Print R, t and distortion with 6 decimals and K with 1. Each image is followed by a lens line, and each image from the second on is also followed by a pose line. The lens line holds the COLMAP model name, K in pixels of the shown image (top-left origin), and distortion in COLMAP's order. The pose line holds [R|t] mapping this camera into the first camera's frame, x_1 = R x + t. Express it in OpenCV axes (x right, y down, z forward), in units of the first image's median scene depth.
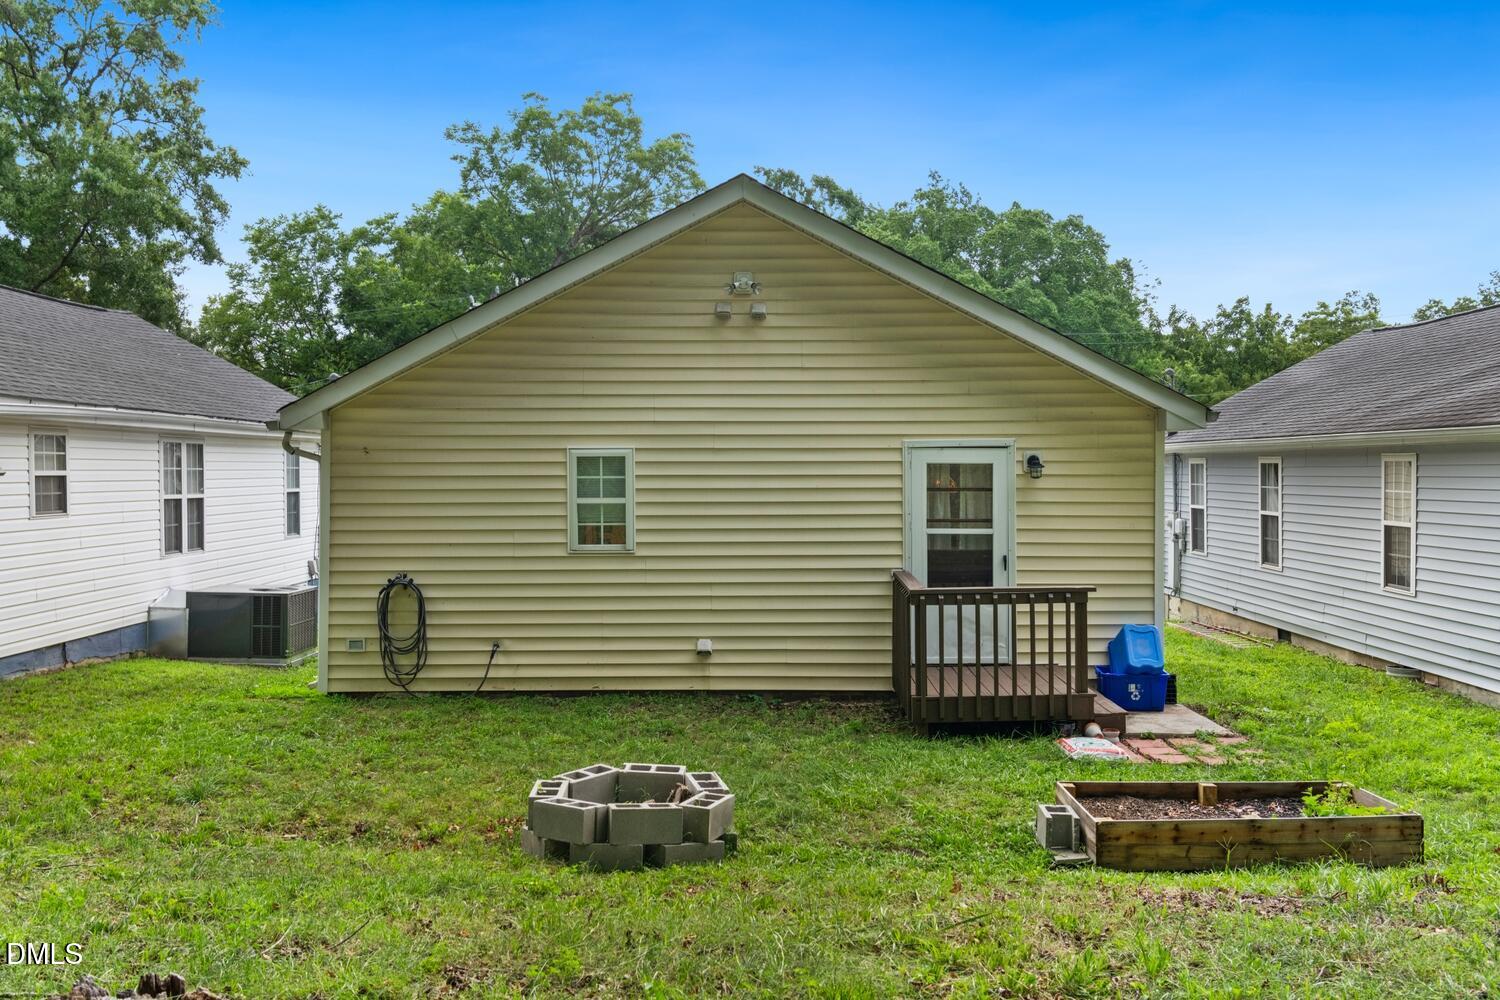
lens RADIAL K [[1390.4, 0, 749.5], [0, 1390.4, 496.9], [0, 0, 1]] dist [-0.013536, 0.000000]
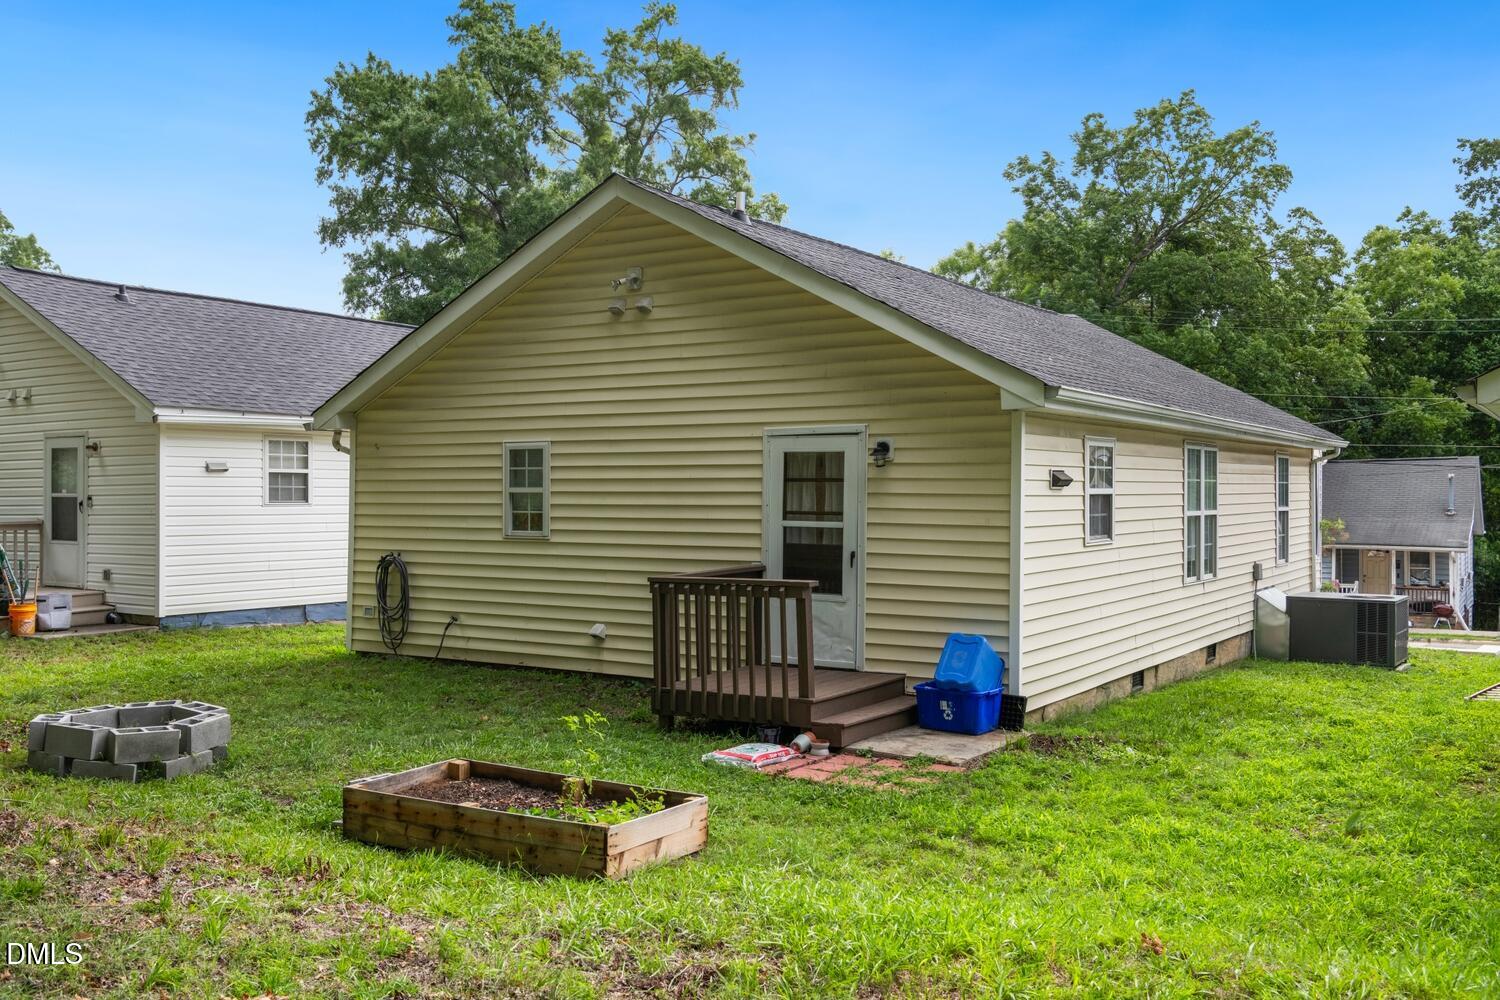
lens RADIAL K [[1390.4, 0, 747.4], [0, 1390.4, 498.7], [0, 0, 1]] dist [-0.013536, 0.000000]
pose [[0.832632, 0.006698, -0.553787, 0.635113], [-0.016412, 0.999786, -0.012584, 0.020170], [0.553584, 0.019567, 0.832563, 0.194988]]
